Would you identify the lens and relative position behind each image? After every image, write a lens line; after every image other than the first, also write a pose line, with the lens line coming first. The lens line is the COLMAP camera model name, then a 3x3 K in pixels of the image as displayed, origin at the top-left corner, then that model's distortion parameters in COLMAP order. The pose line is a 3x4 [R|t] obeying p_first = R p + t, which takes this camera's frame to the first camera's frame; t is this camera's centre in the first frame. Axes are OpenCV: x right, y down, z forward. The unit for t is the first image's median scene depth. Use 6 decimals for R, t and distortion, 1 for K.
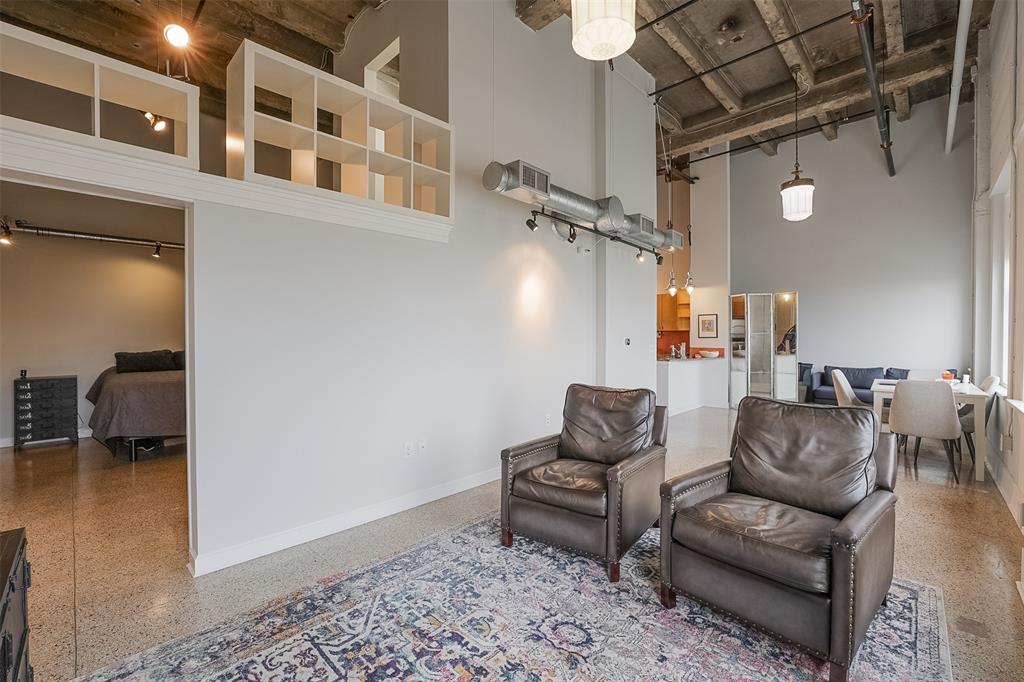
lens RADIAL K [[440.9, 0, 513.3], [0, 440.9, 342.3], [0, 0, 1]] dist [-0.046115, 0.018646]
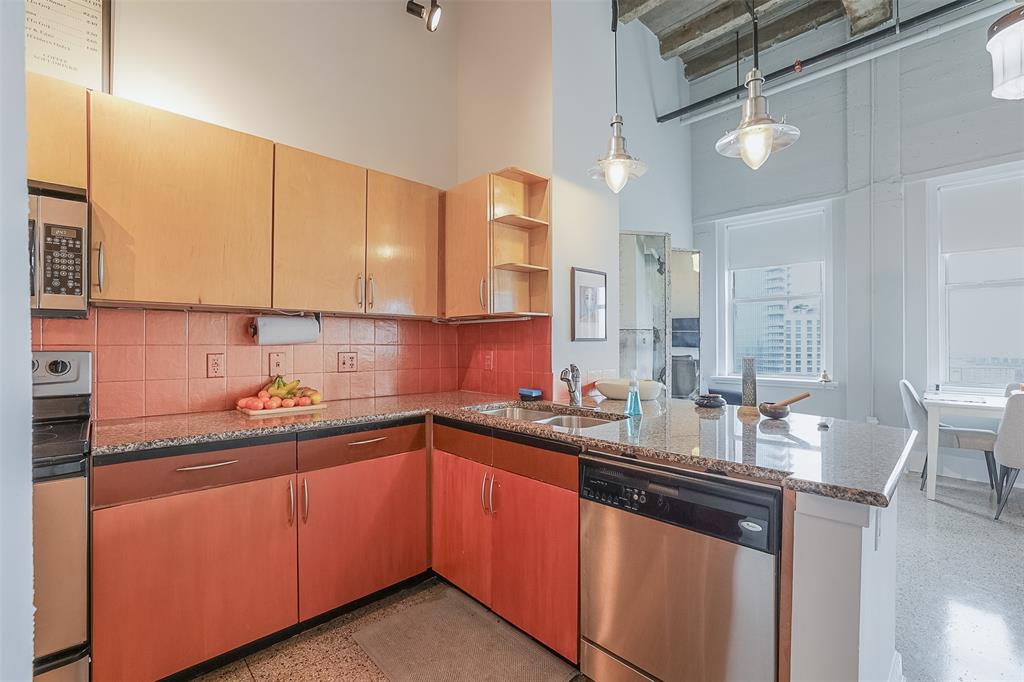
lens RADIAL K [[440.9, 0, 513.3], [0, 440.9, 342.3], [0, 0, 1]] dist [-0.046115, 0.018646]
pose [[0.042851, 0.004904, 0.999069, 0.145911], [0.016205, 0.999853, -0.005603, -0.010881], [-0.998950, 0.016430, 0.042766, 1.412275]]
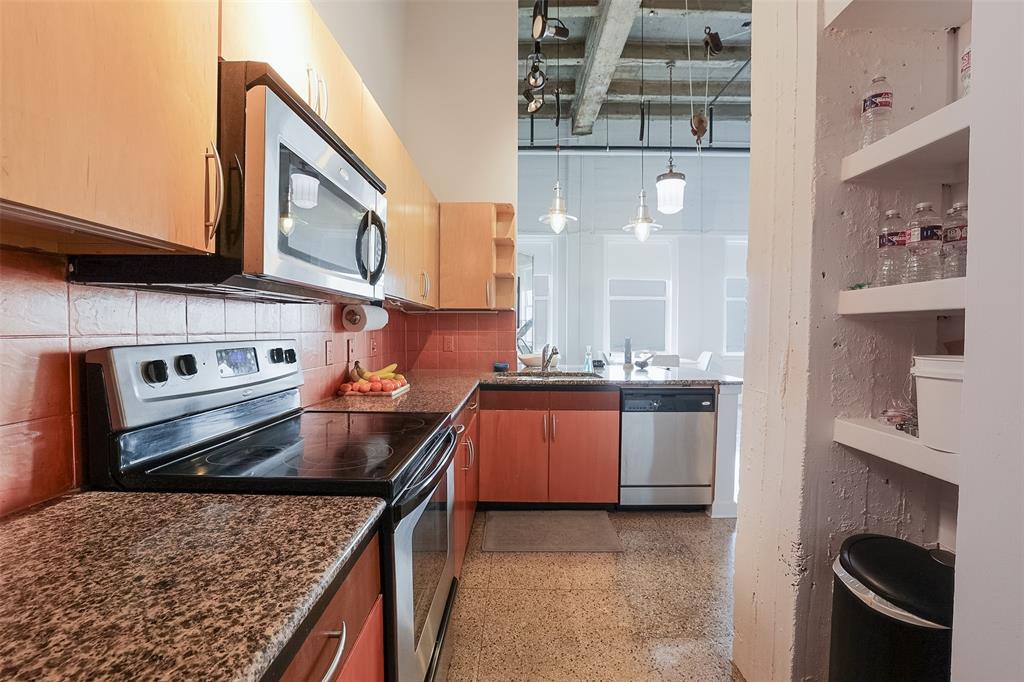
lens RADIAL K [[440.9, 0, 513.3], [0, 440.9, 342.3], [0, 0, 1]] dist [-0.046115, 0.018646]
pose [[-0.678693, -0.023034, 0.734061, 0.130320], [0.009910, 0.999130, 0.040513, -0.019154], [-0.734355, 0.034770, -0.677874, 1.802128]]
